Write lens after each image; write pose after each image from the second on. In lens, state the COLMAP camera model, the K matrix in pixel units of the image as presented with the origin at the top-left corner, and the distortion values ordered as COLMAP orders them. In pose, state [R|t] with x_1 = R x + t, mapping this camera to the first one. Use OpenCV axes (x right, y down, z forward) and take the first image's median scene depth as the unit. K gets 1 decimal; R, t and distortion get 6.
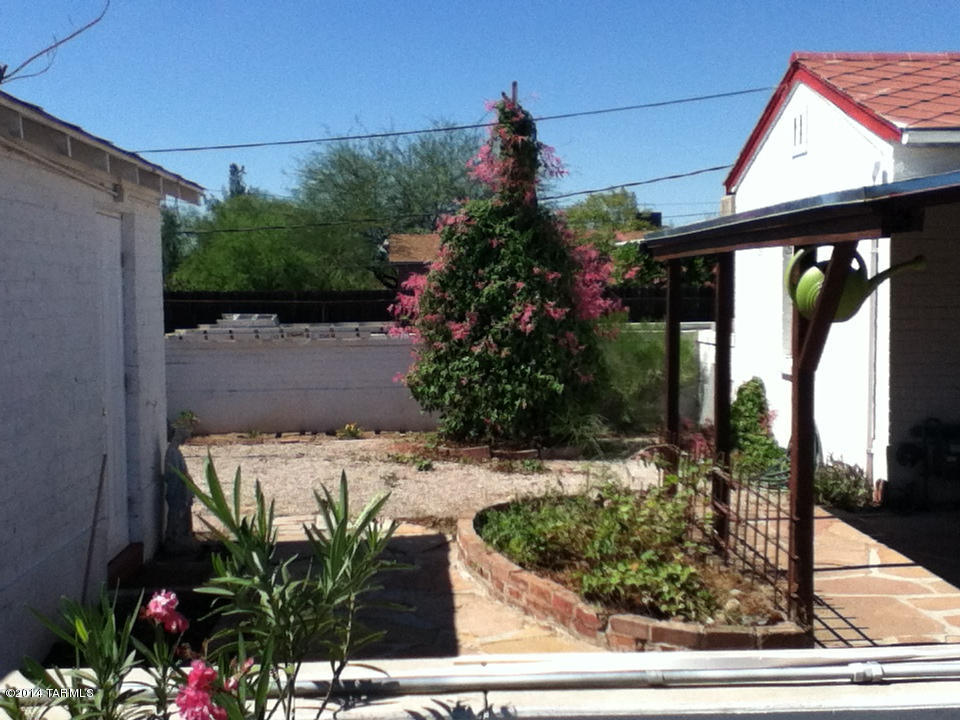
lens RADIAL K [[1139.8, 0, 481.1], [0, 1139.8, 360.6], [0, 0, 1]] dist [0.014630, 0.000000]
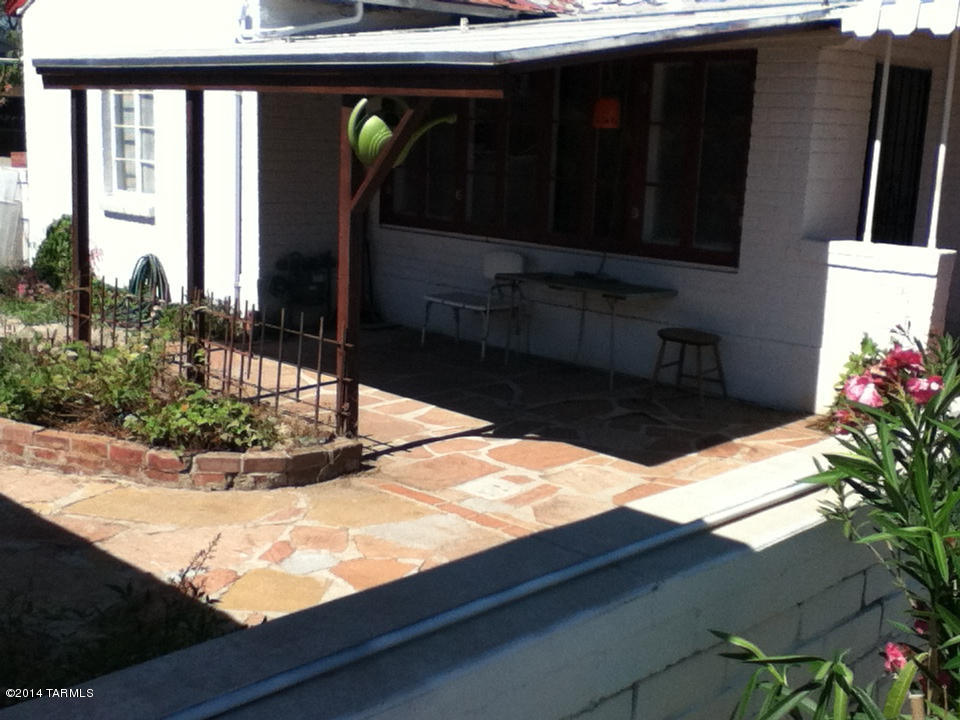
lens RADIAL K [[1139.8, 0, 480.3], [0, 1139.8, 359.8], [0, 0, 1]] dist [0.014630, 0.000000]
pose [[0.739718, -0.095441, 0.666115, -0.354243], [-0.000555, 0.989804, 0.142435, -0.005534], [-0.672917, -0.105731, 0.732123, 0.093934]]
